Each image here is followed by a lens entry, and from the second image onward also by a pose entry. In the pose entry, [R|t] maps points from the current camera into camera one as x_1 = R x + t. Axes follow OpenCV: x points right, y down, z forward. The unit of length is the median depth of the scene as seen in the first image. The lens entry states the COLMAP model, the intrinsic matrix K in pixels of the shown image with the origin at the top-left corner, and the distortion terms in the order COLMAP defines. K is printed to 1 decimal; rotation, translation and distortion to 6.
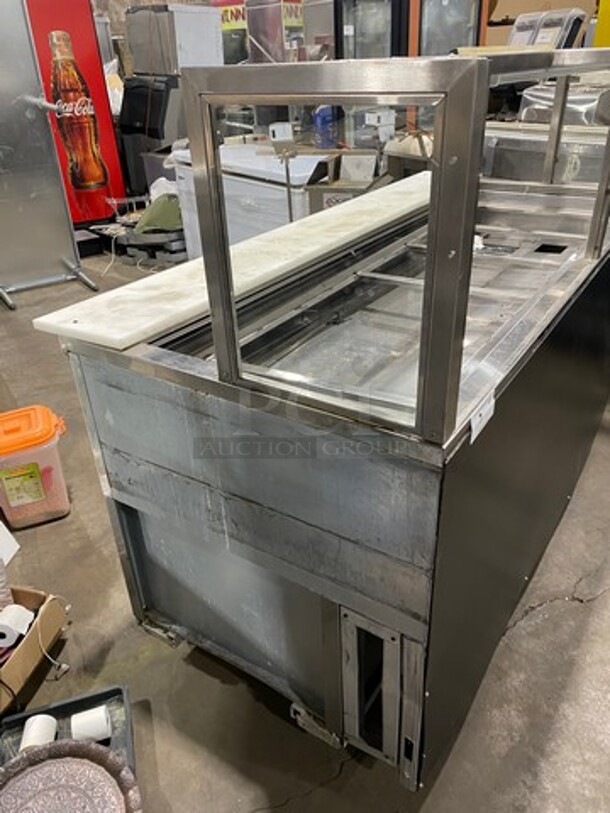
lens RADIAL K [[620.6, 0, 305.0], [0, 620.6, 406.5], [0, 0, 1]] dist [0.008483, 0.001153]
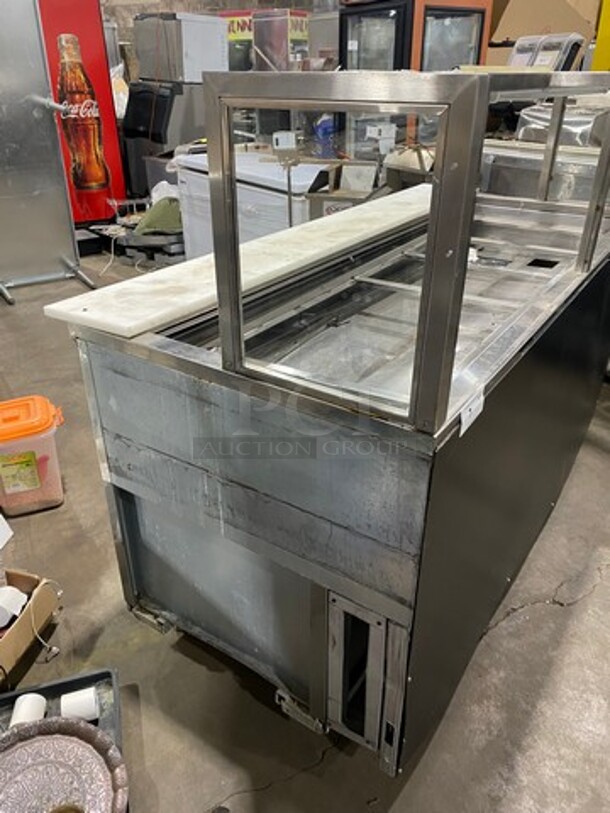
lens RADIAL K [[621.4, 0, 298.0], [0, 621.4, 404.8], [0, 0, 1]] dist [0.006275, 0.007403]
pose [[0.999244, 0.038384, 0.006159, -0.008902], [-0.038264, 0.999096, -0.018502, 0.019414], [-0.006864, 0.018253, 0.999810, -0.029503]]
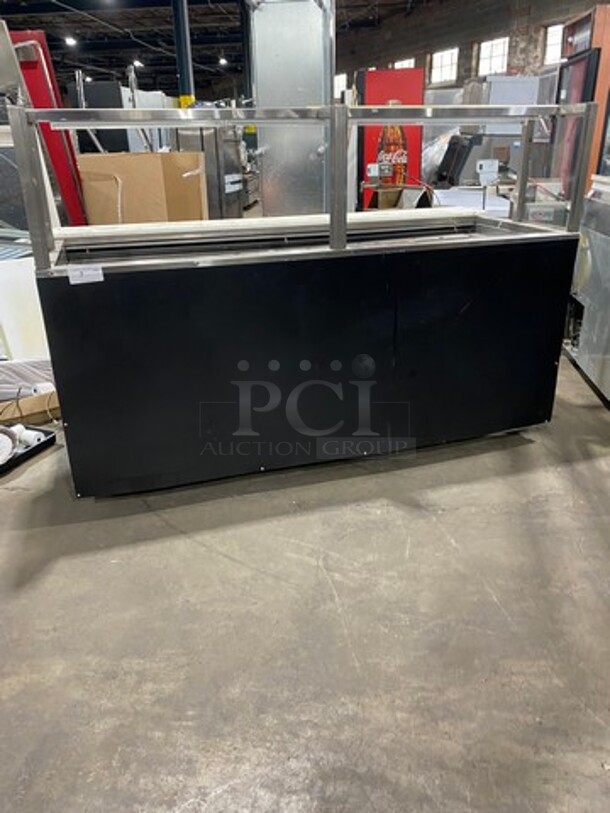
lens RADIAL K [[611.3, 0, 305.0], [0, 611.3, 406.5], [0, 0, 1]] dist [-0.003181, -0.005555]
pose [[0.765126, 0.275090, -0.582157, 1.177175], [-0.318661, 0.947429, 0.028879, 0.070548], [0.559497, 0.163415, 0.812563, -0.089109]]
